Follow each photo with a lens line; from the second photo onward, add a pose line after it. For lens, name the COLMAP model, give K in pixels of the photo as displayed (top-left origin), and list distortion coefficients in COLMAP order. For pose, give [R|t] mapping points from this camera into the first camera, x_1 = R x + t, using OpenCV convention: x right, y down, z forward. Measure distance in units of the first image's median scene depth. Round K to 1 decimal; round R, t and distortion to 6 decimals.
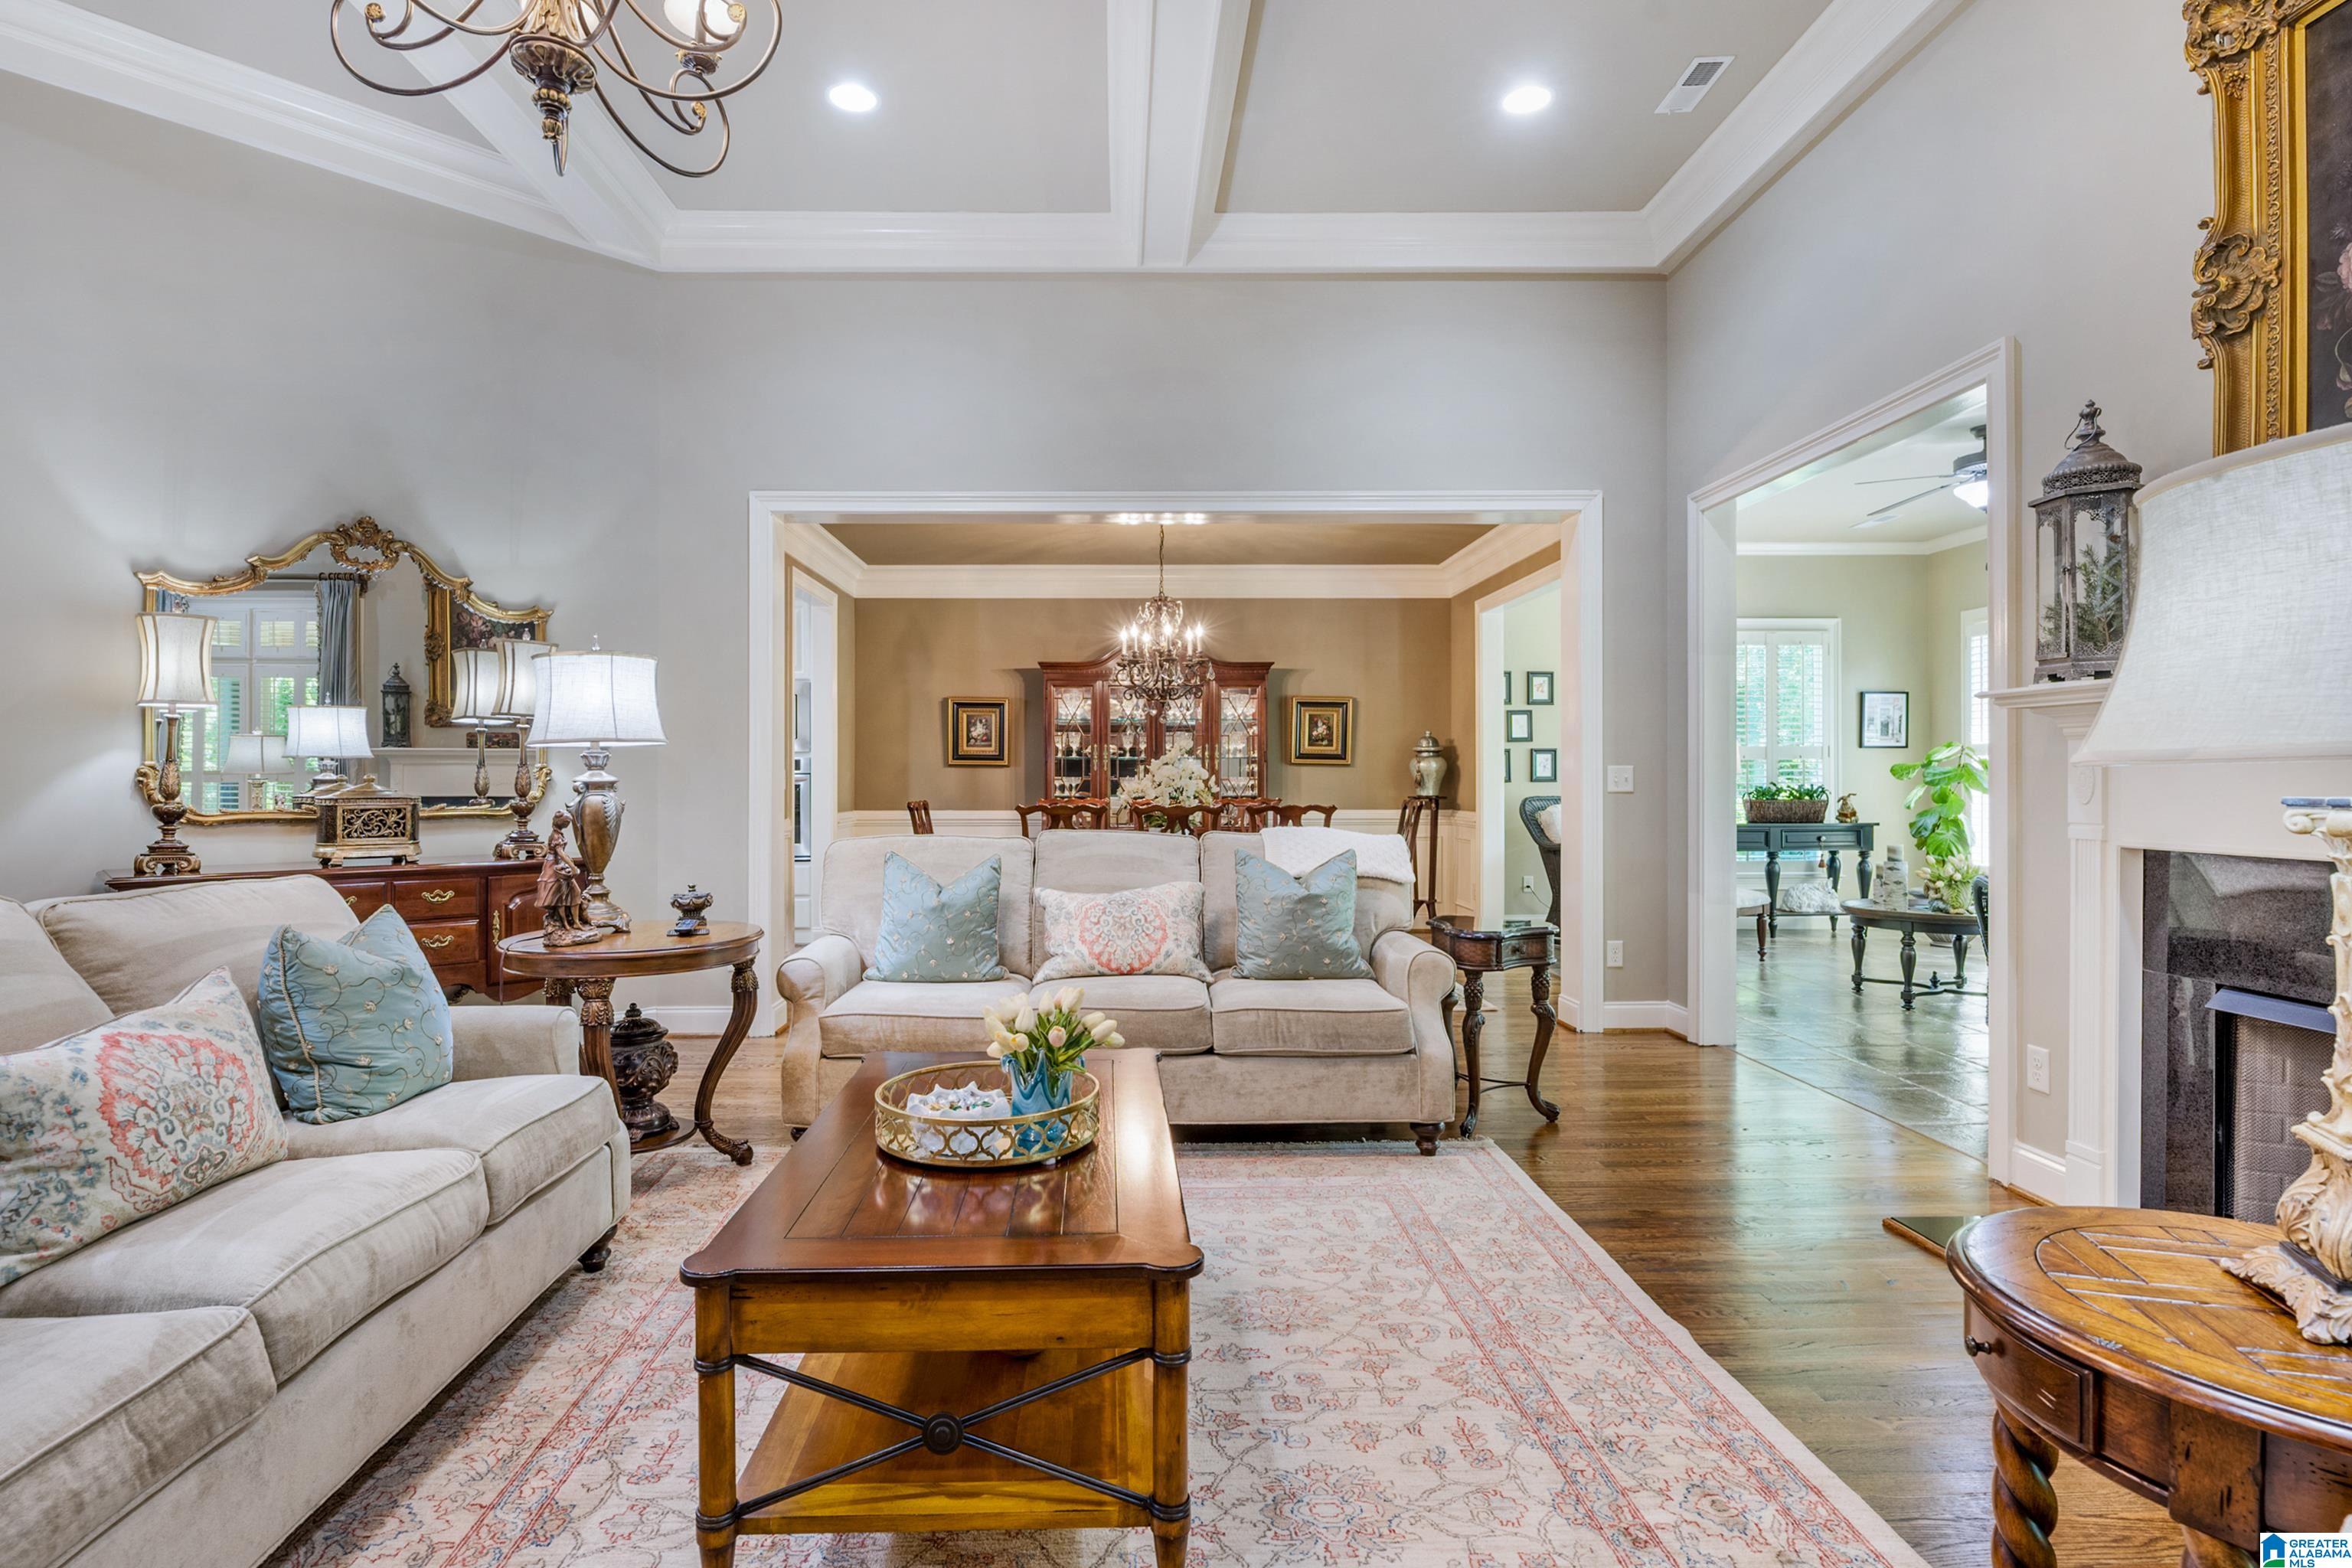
lens RADIAL K [[1152.2, 0, 1167.1], [0, 1152.2, 774.2], [0, 0, 1]] dist [0.011639, -0.001630]
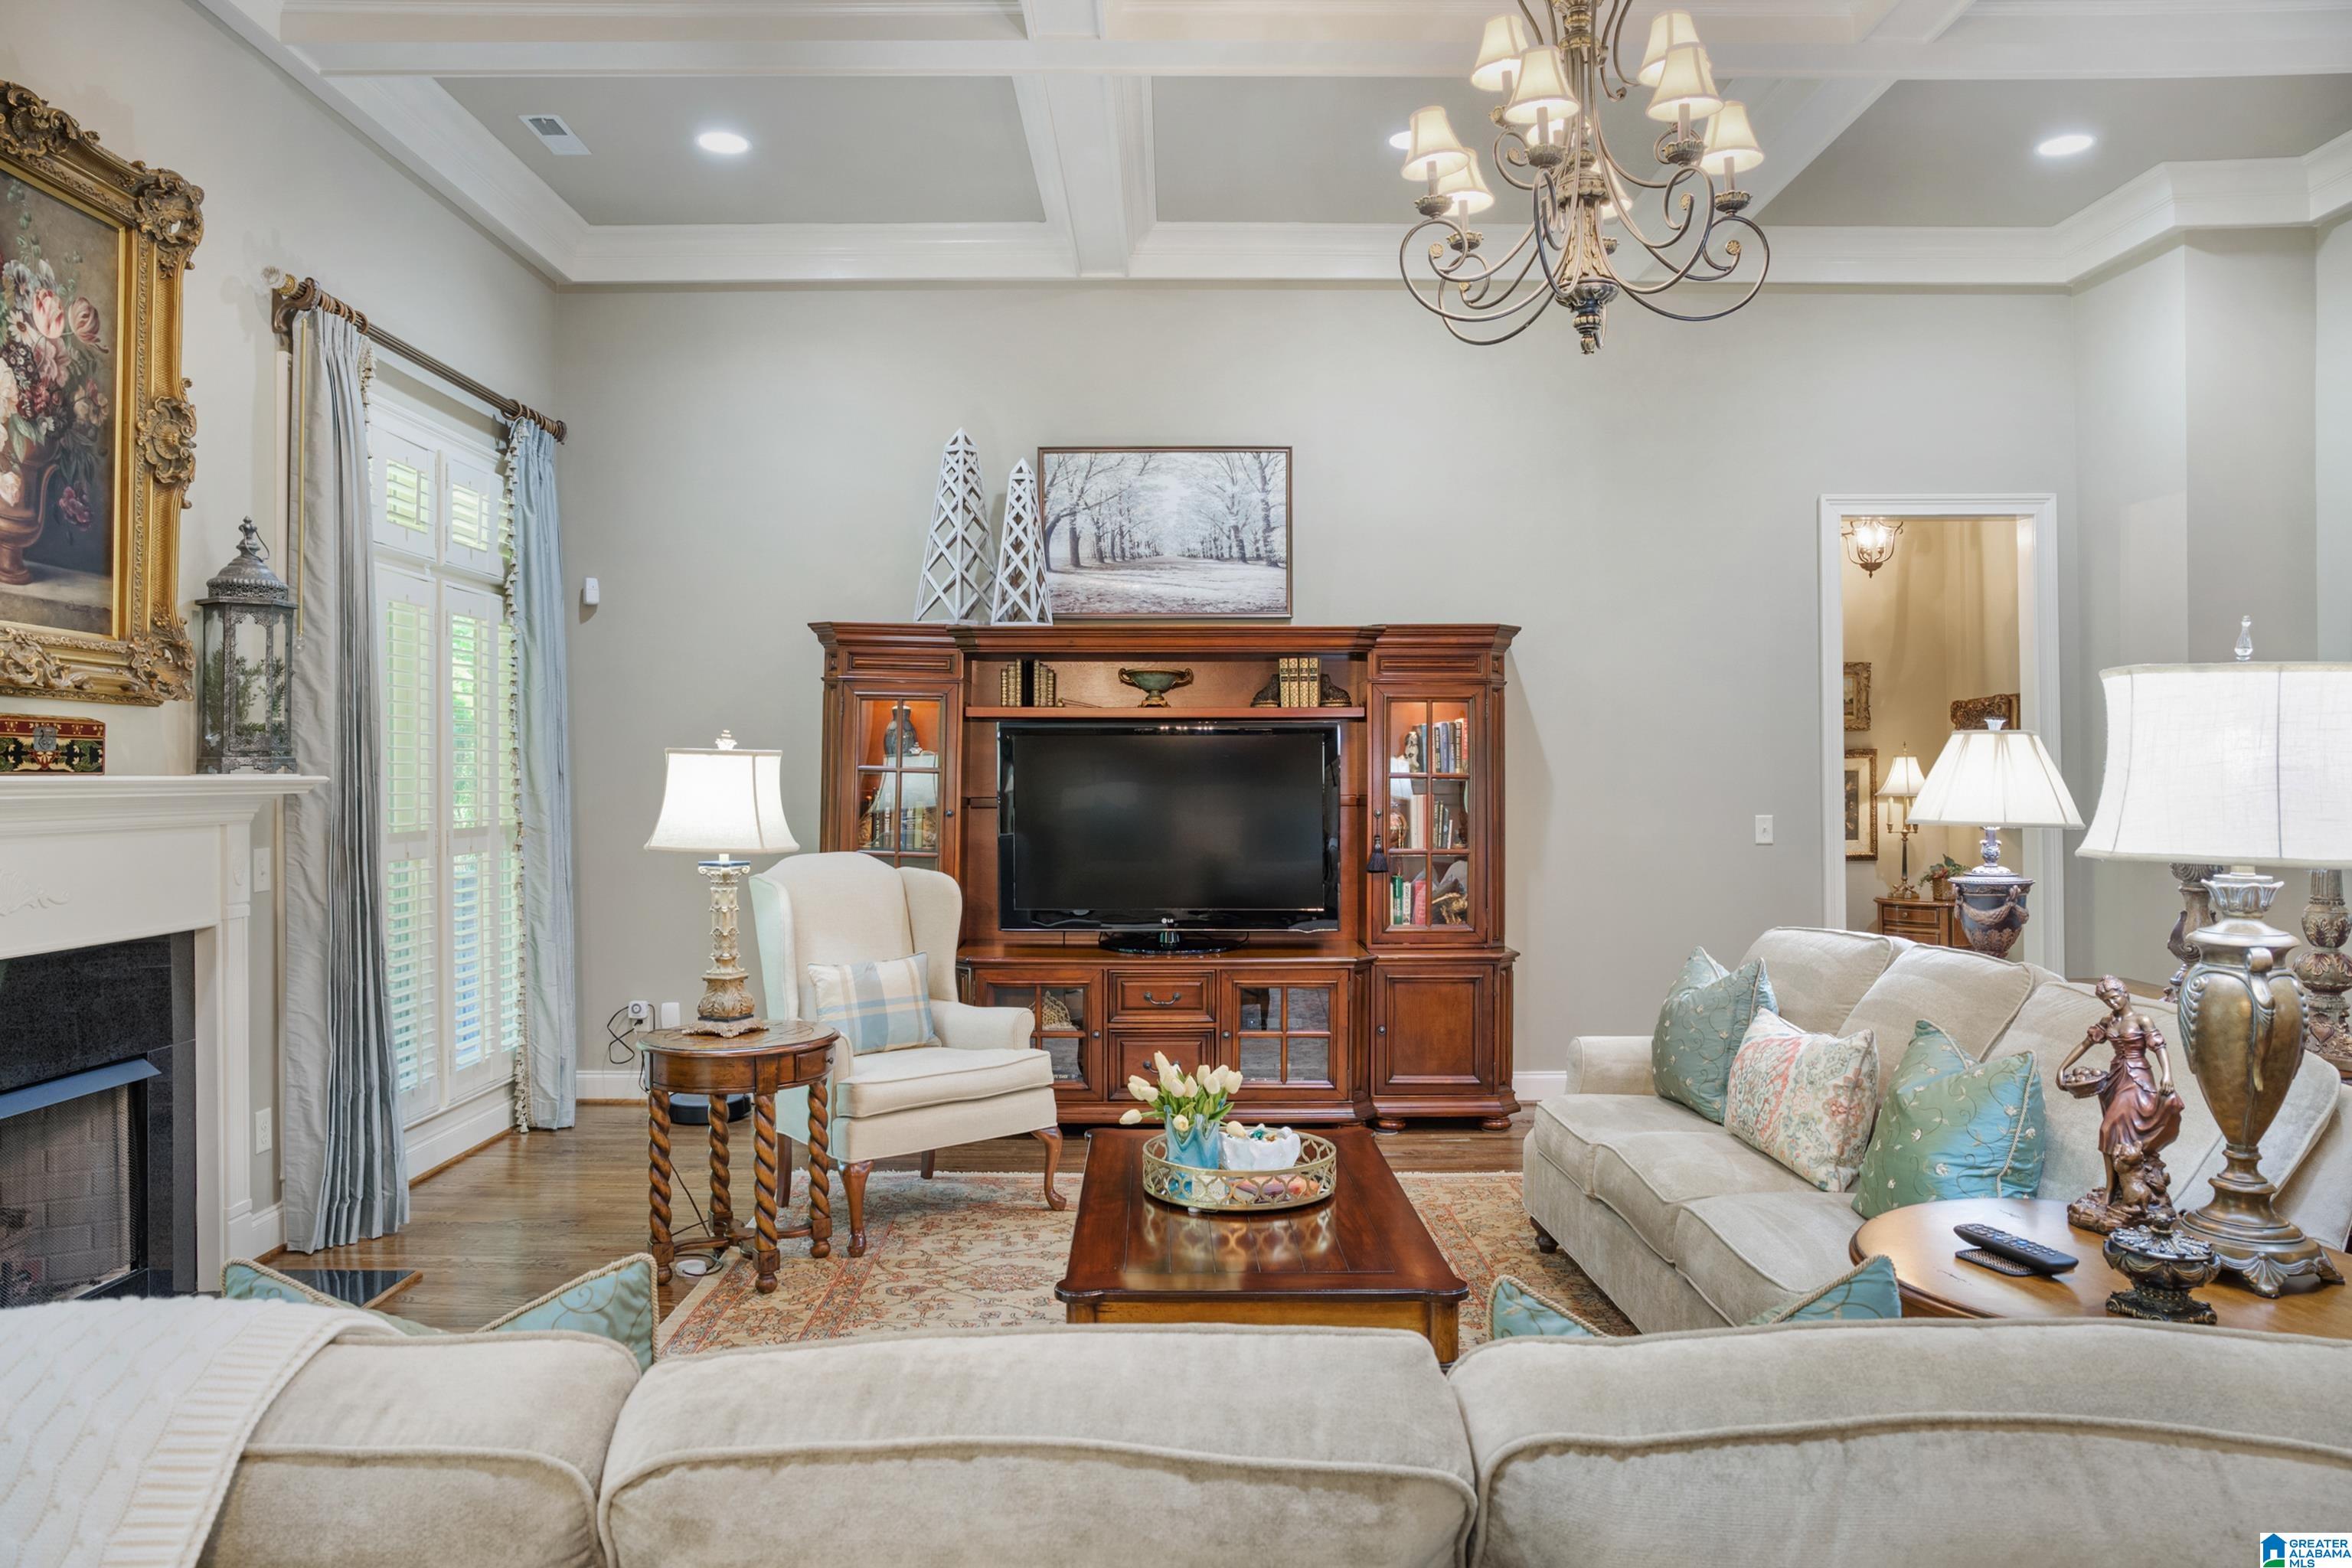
lens RADIAL K [[1573.3, 0, 1174.1], [0, 1573.3, 783.2], [0, 0, 1]] dist [-0.007812, -0.000961]
pose [[-0.999647, 0.007025, 0.025606, -0.079923], [0.006947, 0.999971, -0.003107, -0.048226], [-0.025627, -0.002928, -0.999667, 1.448720]]
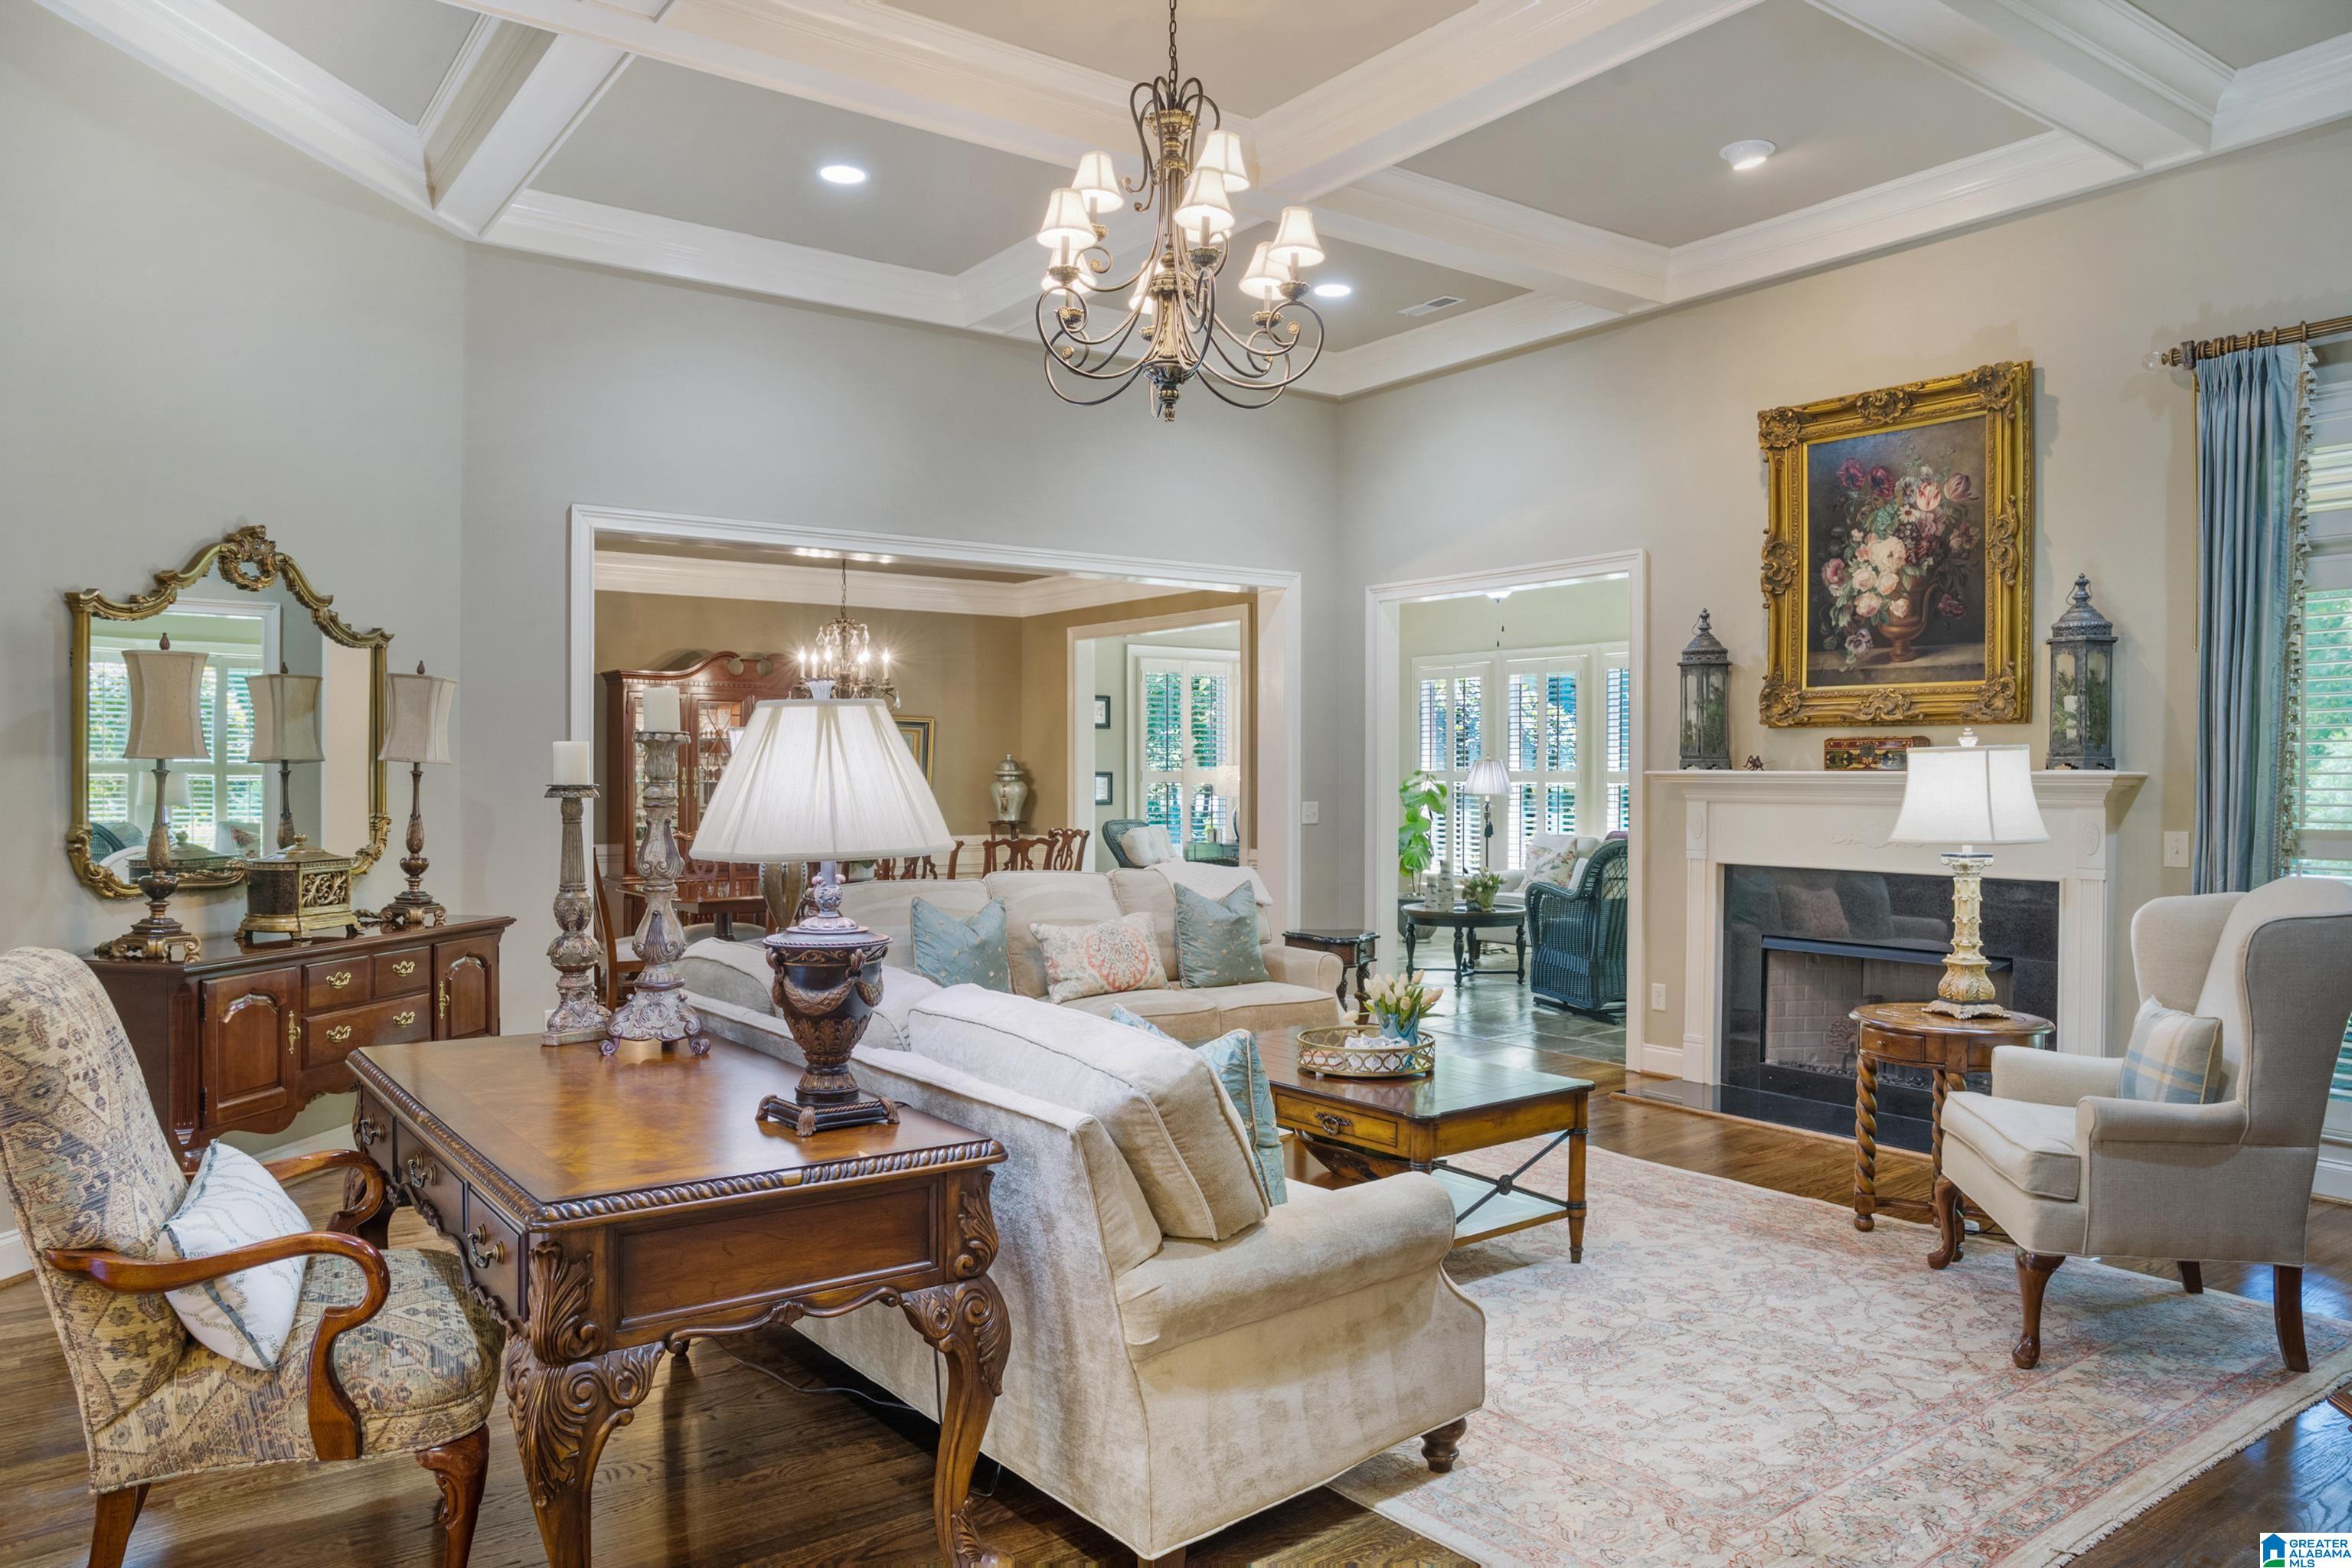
lens RADIAL K [[1573.3, 0, 1175.2], [0, 1573.3, 788.6], [0, 0, 1]] dist [-0.007812, -0.000961]
pose [[0.819475, -0.002389, 0.573109, -0.930926], [-0.005820, 0.999905, 0.012490, -0.057903], [-0.573085, -0.013571, 0.819384, -0.372828]]
